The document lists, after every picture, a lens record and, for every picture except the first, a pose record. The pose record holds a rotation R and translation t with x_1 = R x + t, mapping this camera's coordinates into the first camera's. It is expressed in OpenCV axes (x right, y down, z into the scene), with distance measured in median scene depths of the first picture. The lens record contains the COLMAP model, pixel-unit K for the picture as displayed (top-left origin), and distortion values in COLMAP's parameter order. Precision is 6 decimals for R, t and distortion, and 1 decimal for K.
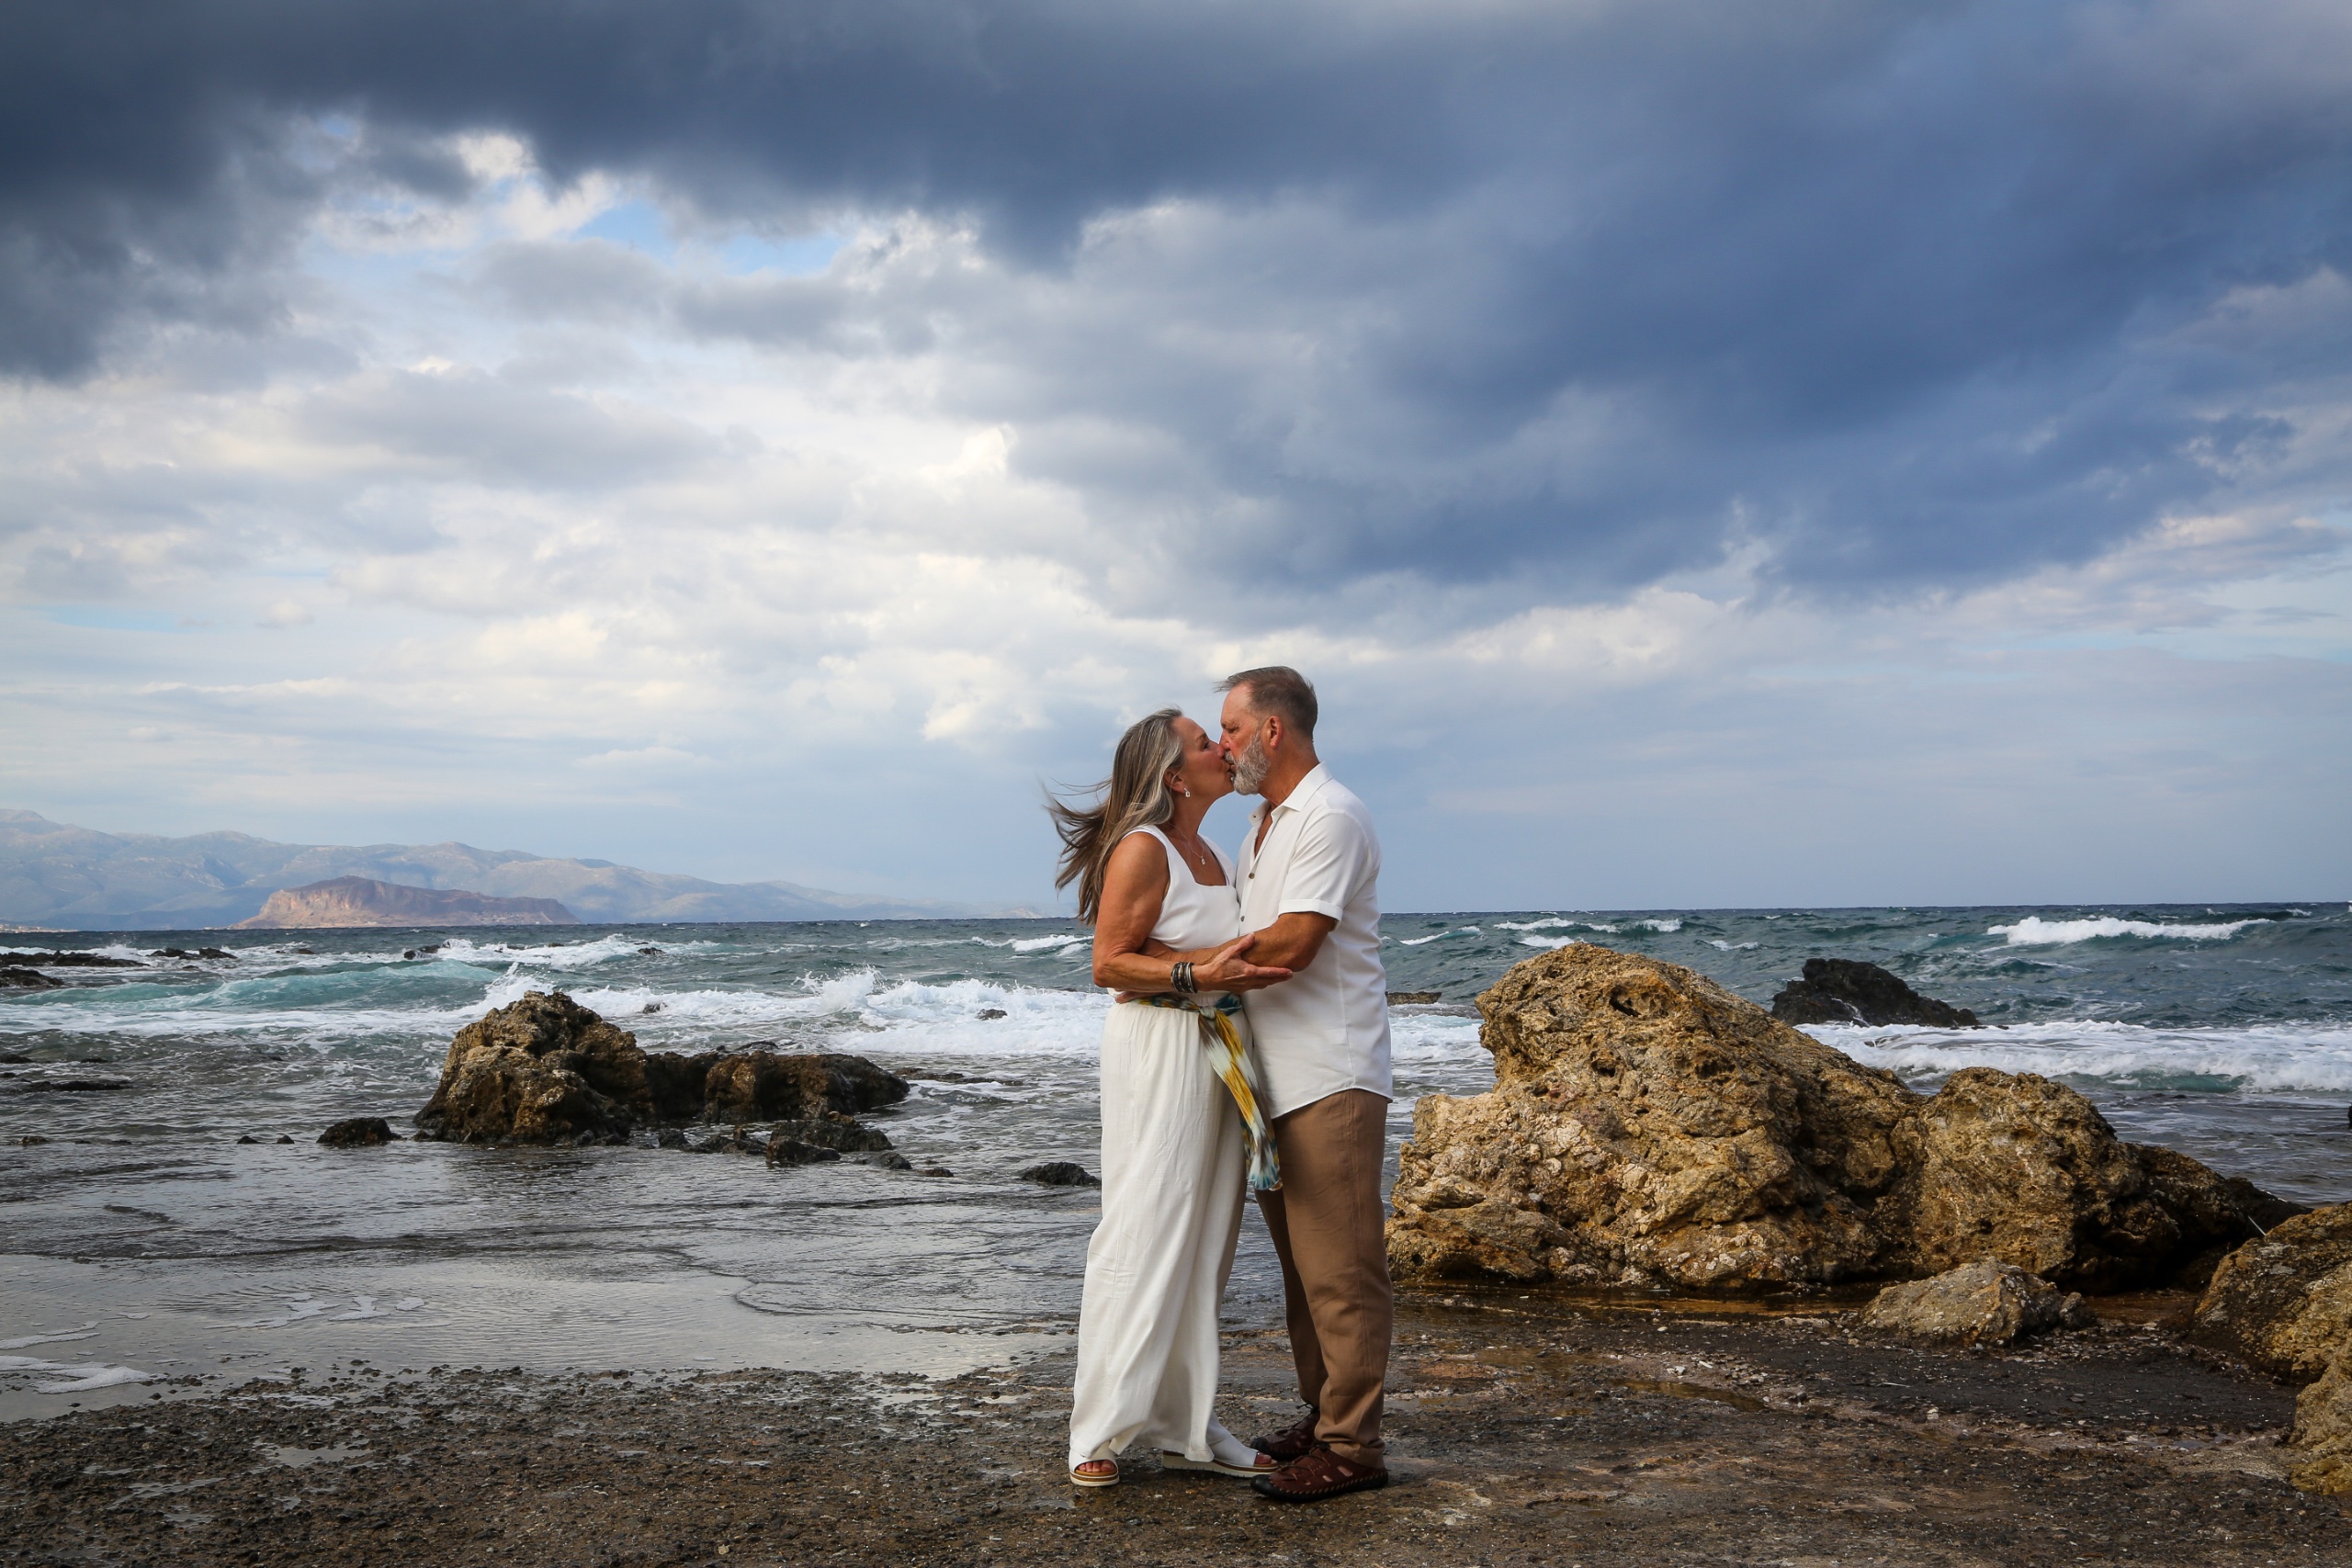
lens RADIAL K [[2894.6, 0, 1179.2], [0, 2894.6, 819.8], [0, 0, 1]] dist [0.068178, 0.133345]
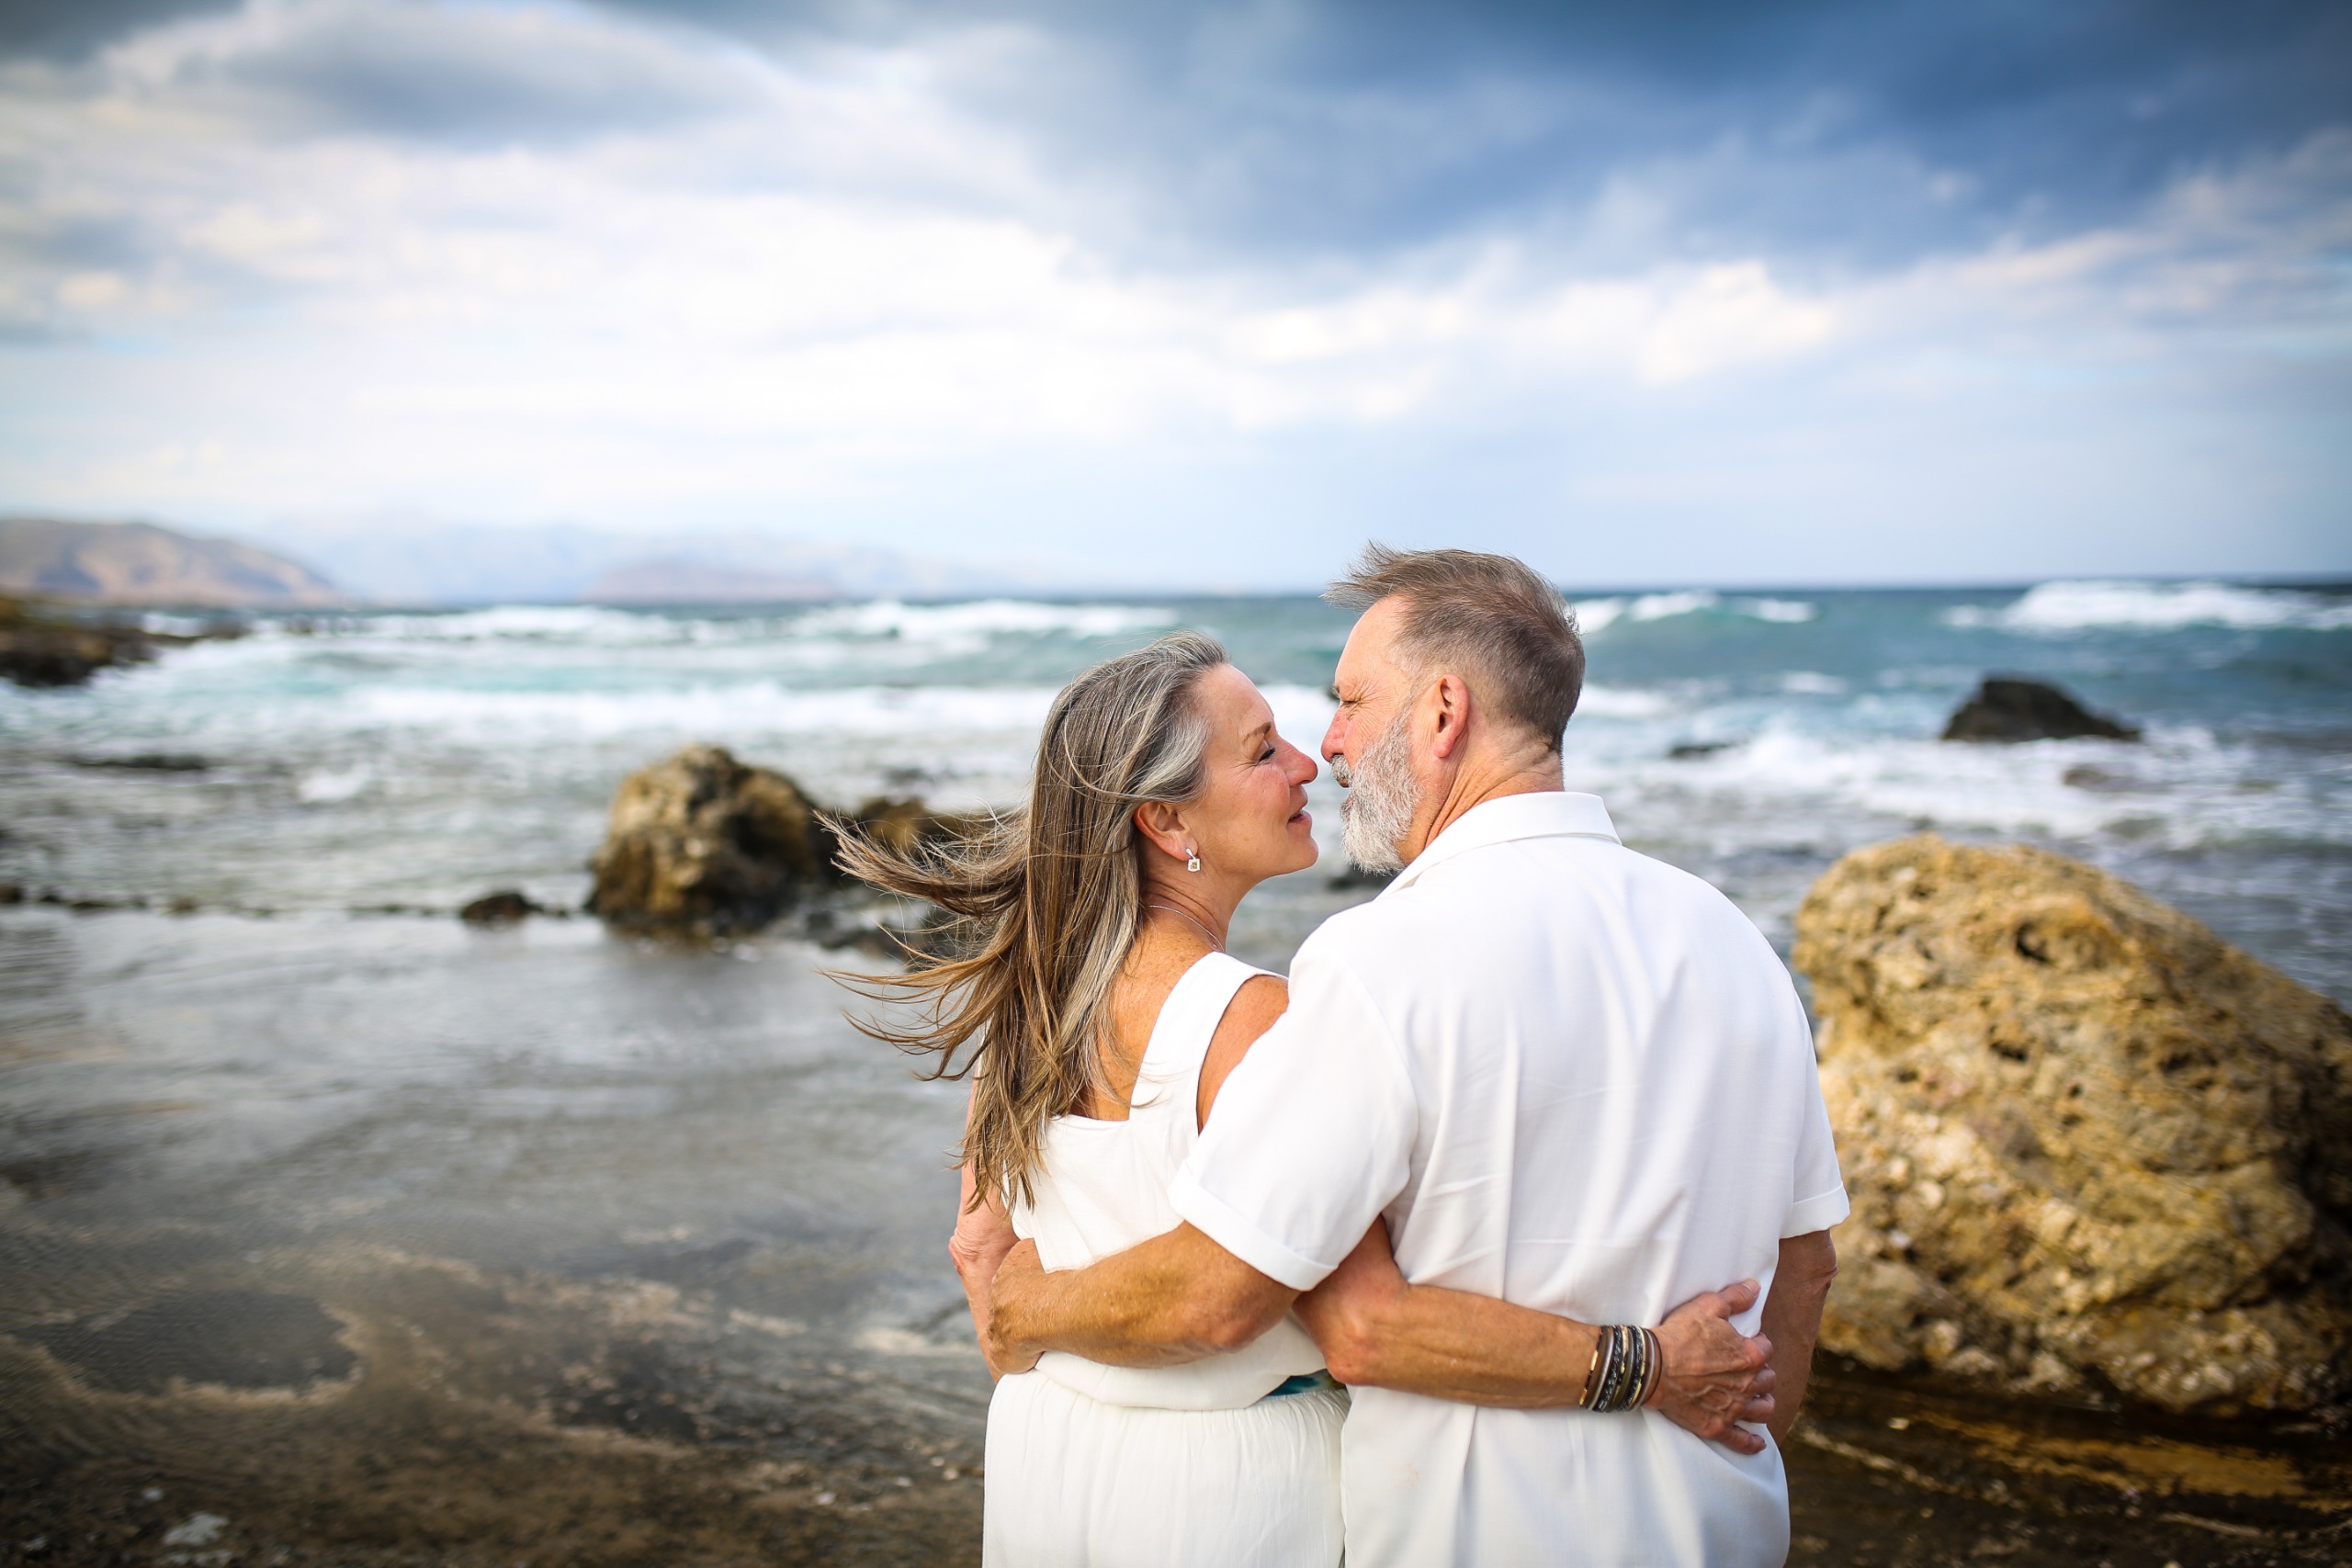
lens RADIAL K [[2163.3, 0, 1179.5], [0, 2163.3, 743.4], [0, 0, 1]] dist [-0.094780, 0.105234]
pose [[0.996709, 0.002609, -0.081026, -0.004471], [0.007520, 0.992197, 0.124450, -0.048329], [0.080718, -0.124650, 0.988912, 0.519607]]
